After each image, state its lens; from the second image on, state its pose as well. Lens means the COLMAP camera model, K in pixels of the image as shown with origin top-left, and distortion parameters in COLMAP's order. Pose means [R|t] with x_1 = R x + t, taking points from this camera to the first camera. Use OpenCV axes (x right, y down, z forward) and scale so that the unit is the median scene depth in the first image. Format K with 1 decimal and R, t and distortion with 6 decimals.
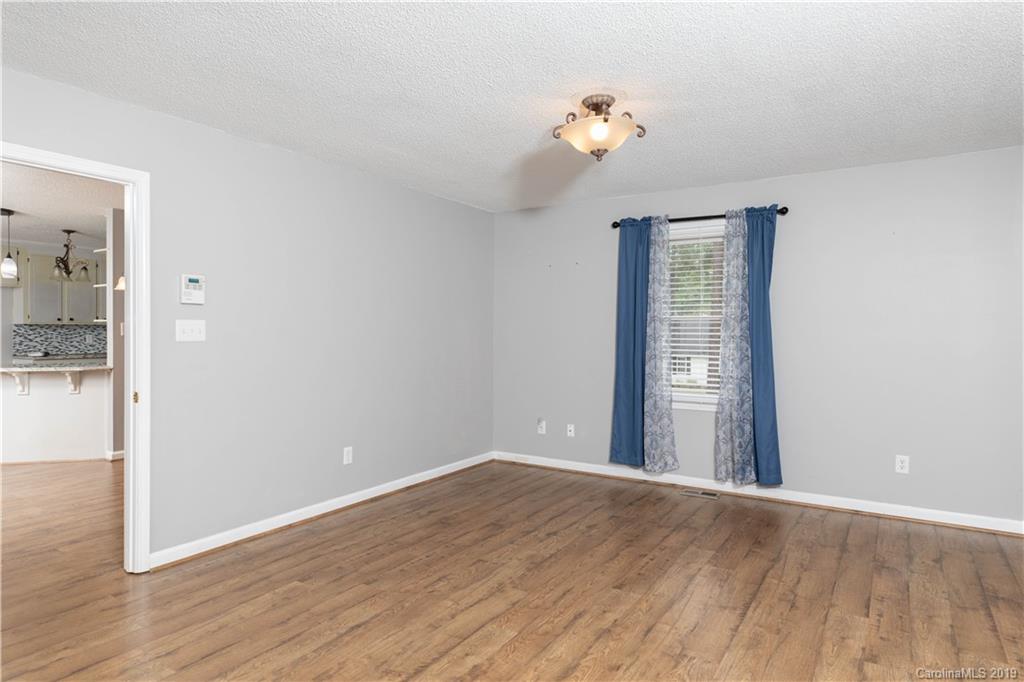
lens RADIAL K [[600.2, 0, 503.6], [0, 600.2, 335.4], [0, 0, 1]] dist [0.014232, -0.000280]
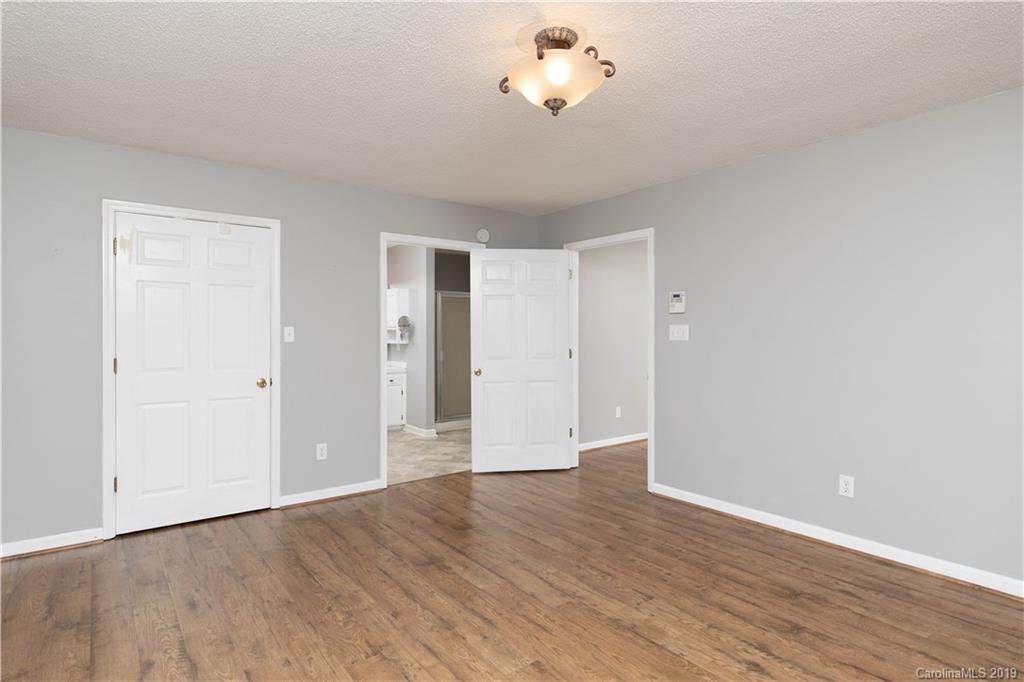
lens RADIAL K [[545.8, 0, 517.4], [0, 545.8, 338.4], [0, 0, 1]] dist [0.002274, 0.000384]
pose [[-0.327223, 0.007909, -0.944914, 0.765997], [-0.007521, 0.999911, 0.010974, -0.006263], [0.944917, 0.010698, -0.327135, 1.074582]]
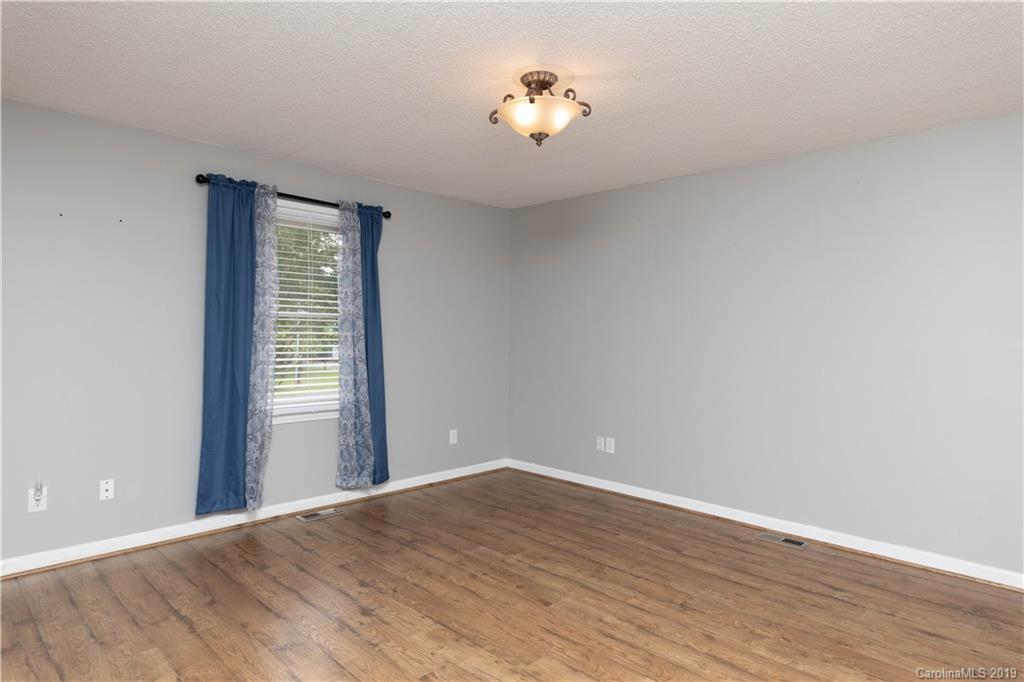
lens RADIAL K [[600.2, 0, 503.6], [0, 600.2, 335.4], [0, 0, 1]] dist [0.014232, -0.000280]
pose [[0.210309, -0.005916, 0.977617, -0.670768], [-0.003512, 0.999971, 0.006807, -0.009547], [-0.977629, -0.004865, 0.210282, 0.777612]]
